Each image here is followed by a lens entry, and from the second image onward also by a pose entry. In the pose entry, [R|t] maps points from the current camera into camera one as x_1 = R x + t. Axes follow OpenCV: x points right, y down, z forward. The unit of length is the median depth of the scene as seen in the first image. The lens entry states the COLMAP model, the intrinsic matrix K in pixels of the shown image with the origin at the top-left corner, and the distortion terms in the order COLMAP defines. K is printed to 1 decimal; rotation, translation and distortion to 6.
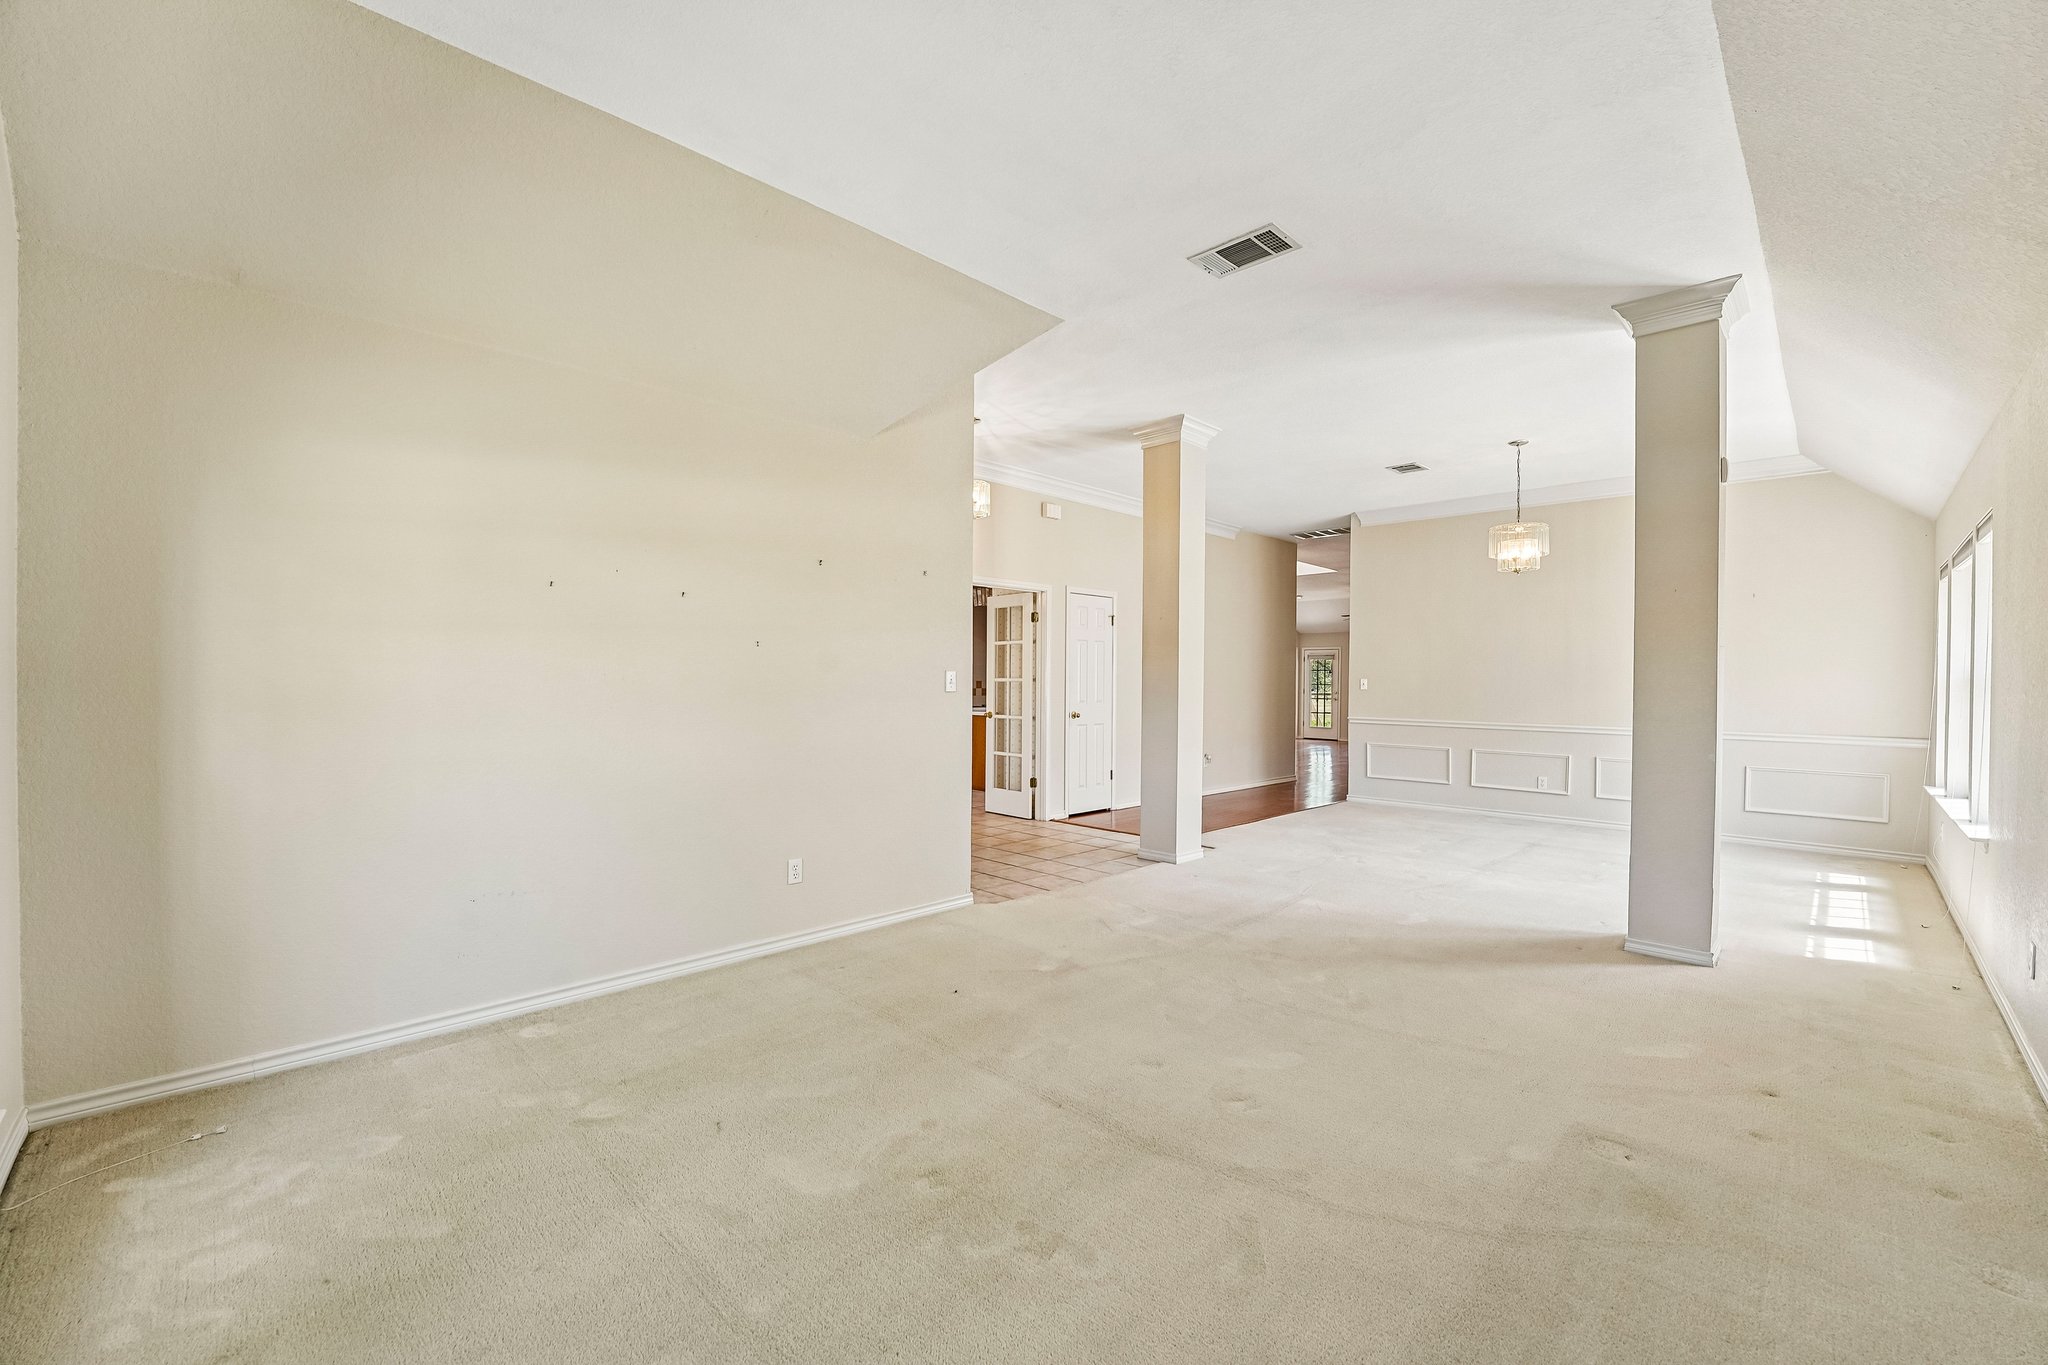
lens RADIAL K [[834.9, 0, 1016.0], [0, 834.9, 683.8], [0, 0, 1]] dist [-0.029124, 0.003746]
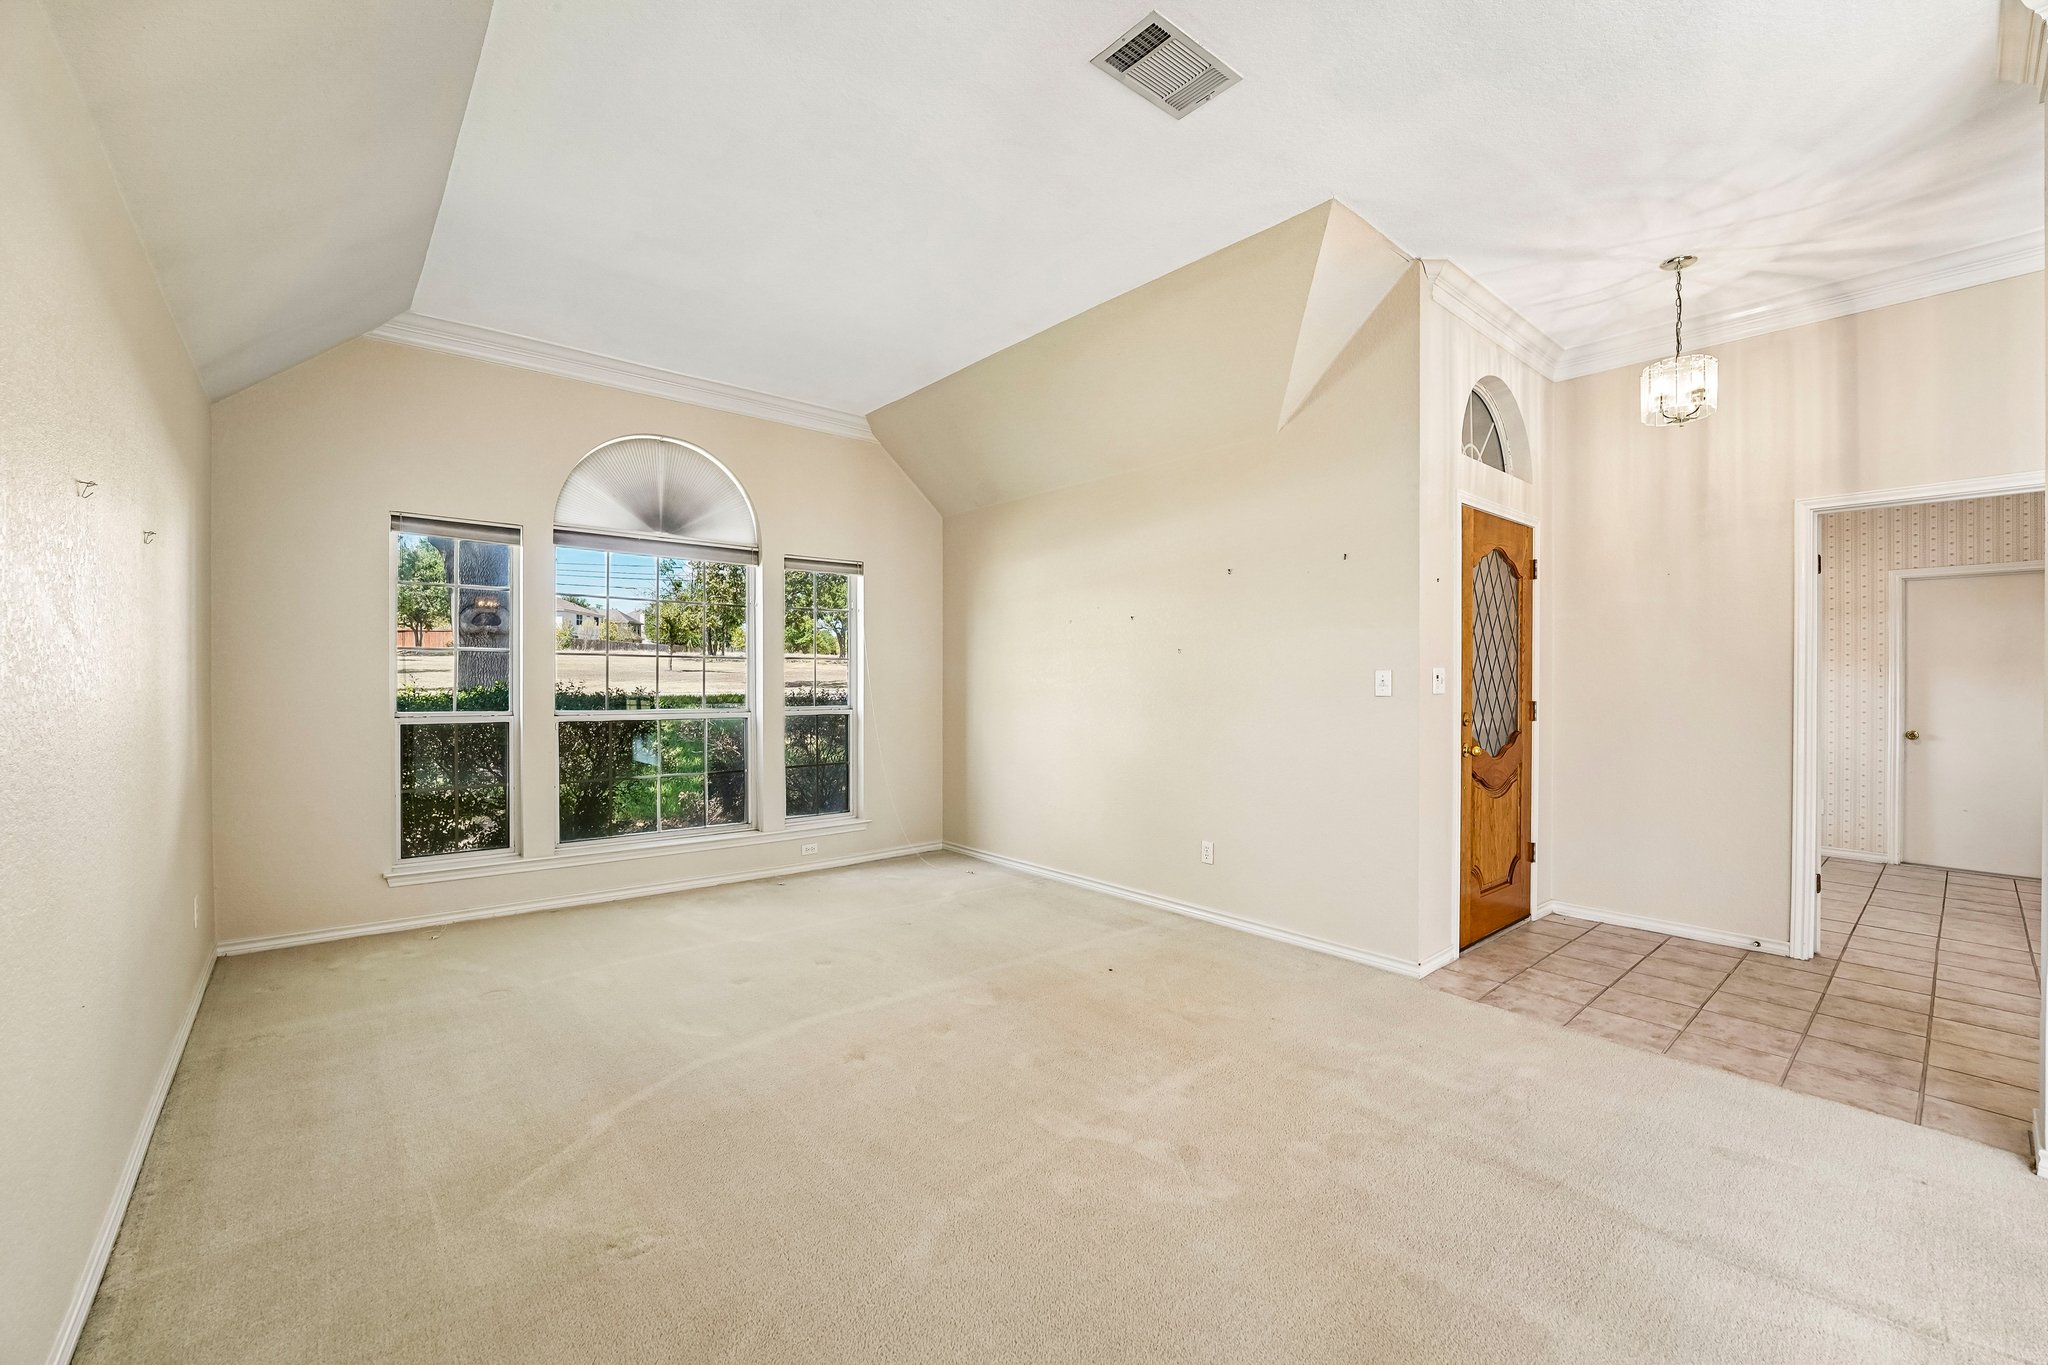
lens RADIAL K [[834.9, 0, 1016.0], [0, 834.9, 683.8], [0, 0, 1]] dist [-0.029124, 0.003746]
pose [[-0.078515, 0.000138, -0.996913, 0.771616], [-0.010129, 0.999948, 0.000936, 0.000359], [0.996861, 0.010171, -0.078510, 0.735820]]
